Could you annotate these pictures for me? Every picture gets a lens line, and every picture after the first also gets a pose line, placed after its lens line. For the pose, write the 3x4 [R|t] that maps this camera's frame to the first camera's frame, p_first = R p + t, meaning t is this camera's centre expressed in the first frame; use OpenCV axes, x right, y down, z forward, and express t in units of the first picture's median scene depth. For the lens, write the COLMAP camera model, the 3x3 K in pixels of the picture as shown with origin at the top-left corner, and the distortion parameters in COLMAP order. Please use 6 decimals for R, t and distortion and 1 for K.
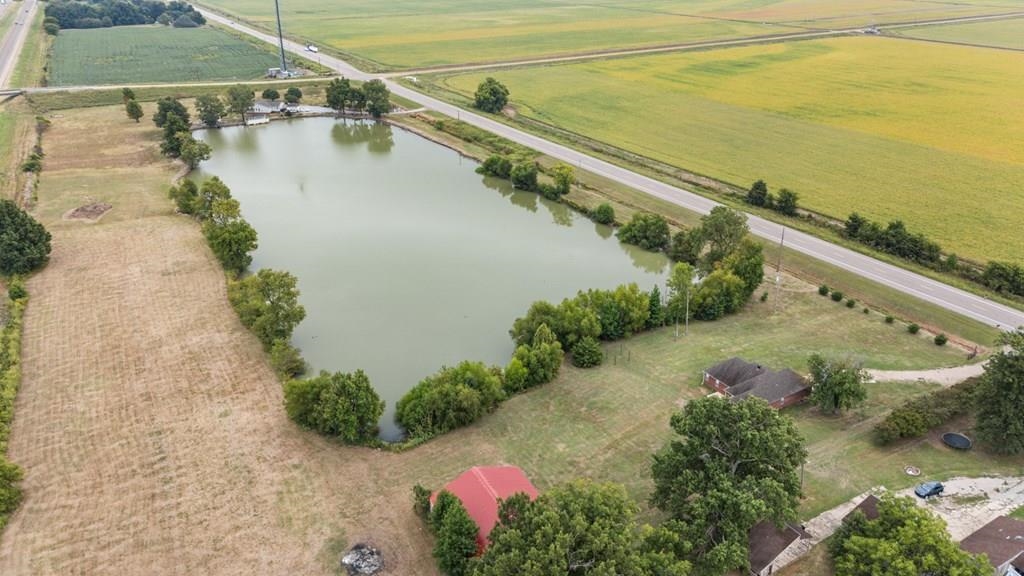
lens RADIAL K [[777.3, 0, 512.0], [0, 777.3, 288.0], [0, 0, 1]] dist [0.051225, -0.000754]
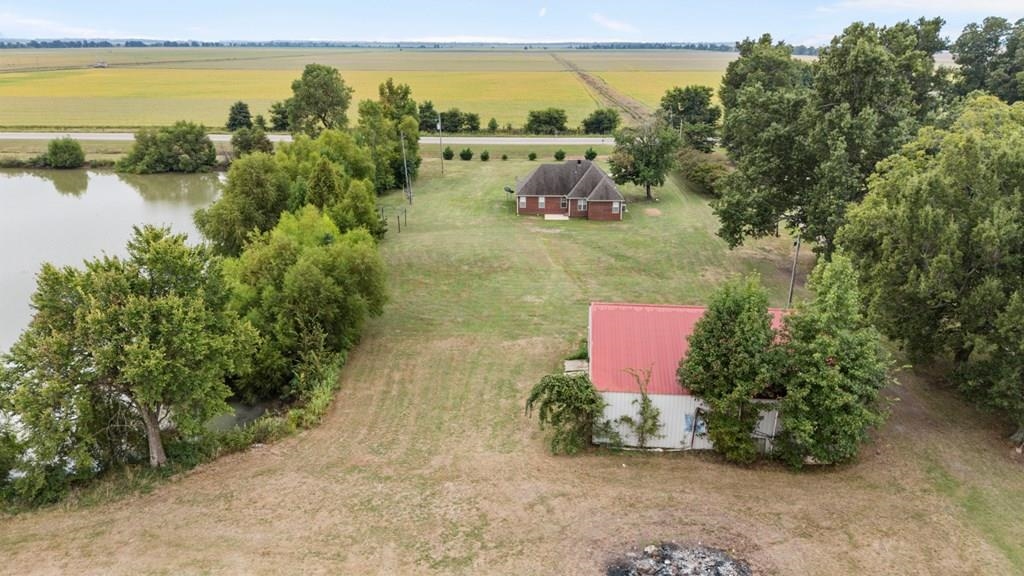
lens RADIAL K [[765.4, 0, 512.0], [0, 765.4, 288.0], [0, 0, 1]] dist [0.039602, -0.004908]
pose [[0.528367, -0.245321, 0.812801, -0.295720], [0.353379, 0.934023, 0.052192, 0.130160], [-0.771979, 0.259651, 0.580199, 0.554310]]
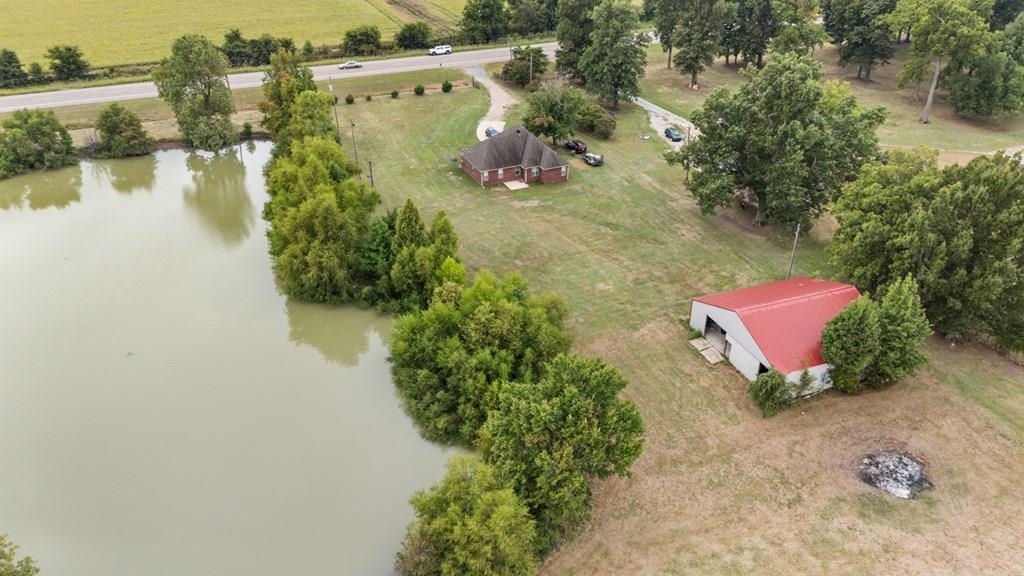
lens RADIAL K [[777.3, 0, 512.0], [0, 777.3, 288.0], [0, 0, 1]] dist [0.051225, -0.000754]
pose [[0.095808, -0.491039, 0.865853, -0.453490], [0.418464, 0.809123, 0.412563, -0.102959], [-0.903166, 0.322802, 0.283003, 0.690749]]
